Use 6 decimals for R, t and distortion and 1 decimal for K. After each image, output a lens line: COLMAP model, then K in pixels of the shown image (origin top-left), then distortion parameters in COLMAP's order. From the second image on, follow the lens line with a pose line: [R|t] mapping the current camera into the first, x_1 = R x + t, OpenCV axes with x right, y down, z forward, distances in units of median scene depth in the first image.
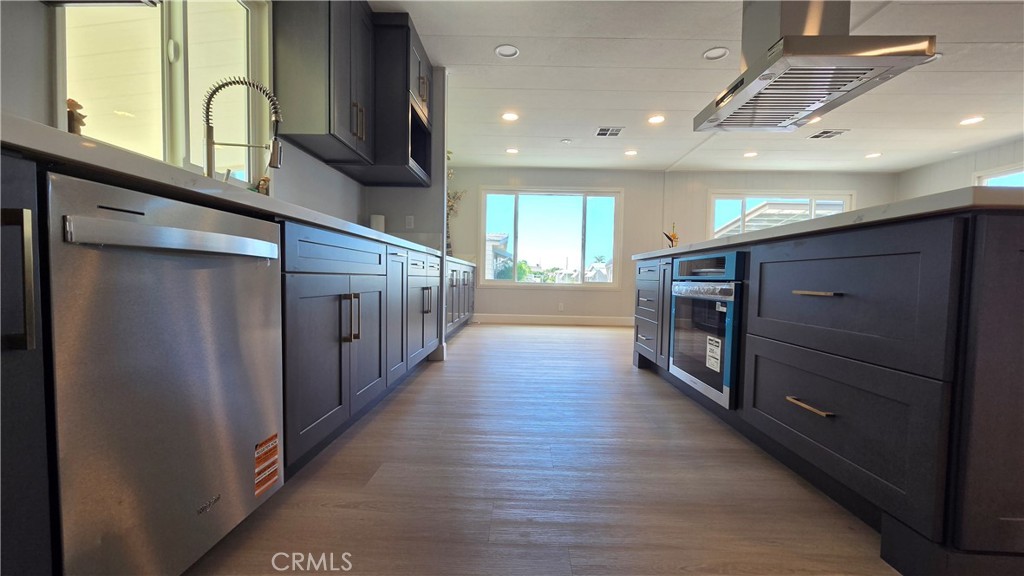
lens RADIAL K [[422.8, 0, 517.0], [0, 422.8, 297.4], [0, 0, 1]] dist [-0.000031, -0.000554]
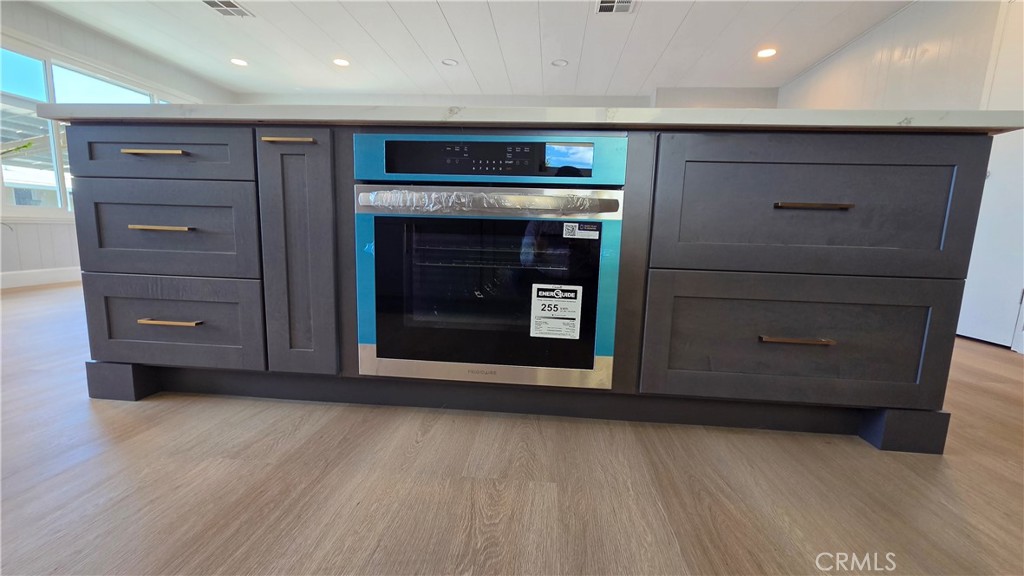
lens RADIAL K [[422.8, 0, 512.2], [0, 422.8, 304.1], [0, 0, 1]] dist [-0.000031, -0.000554]
pose [[0.066463, -0.171513, 0.982937, -0.051447], [0.016123, 0.985172, 0.170813, 0.008382], [-0.997659, 0.004495, 0.068242, 0.433134]]
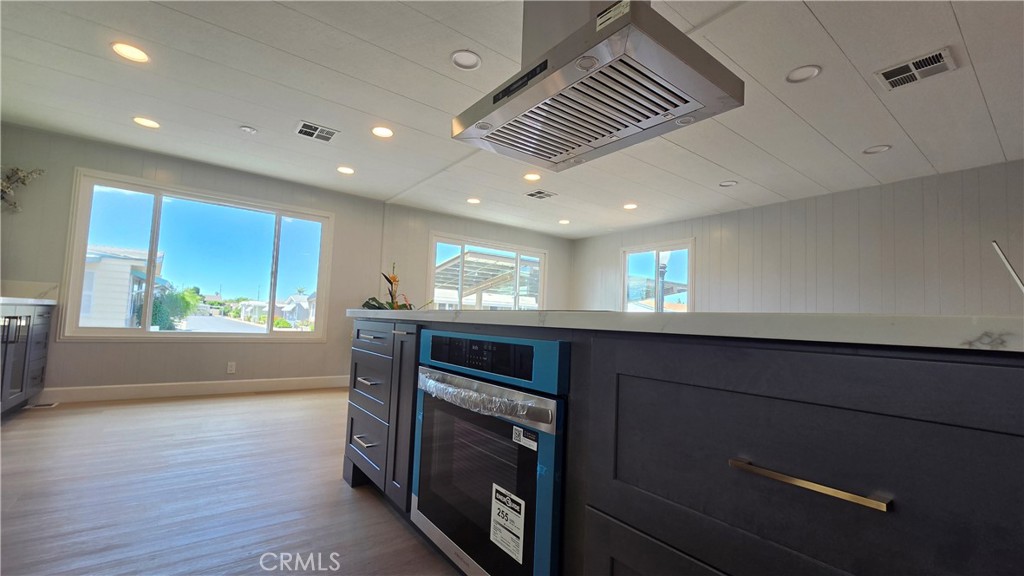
lens RADIAL K [[422.8, 0, 514.2], [0, 422.8, 296.3], [0, 0, 1]] dist [-0.000031, -0.000554]
pose [[0.788496, 0.050693, 0.612947, 0.052631], [0.001333, 0.996454, -0.084125, -0.046686], [-0.615038, 0.067149, 0.785633, 0.232512]]
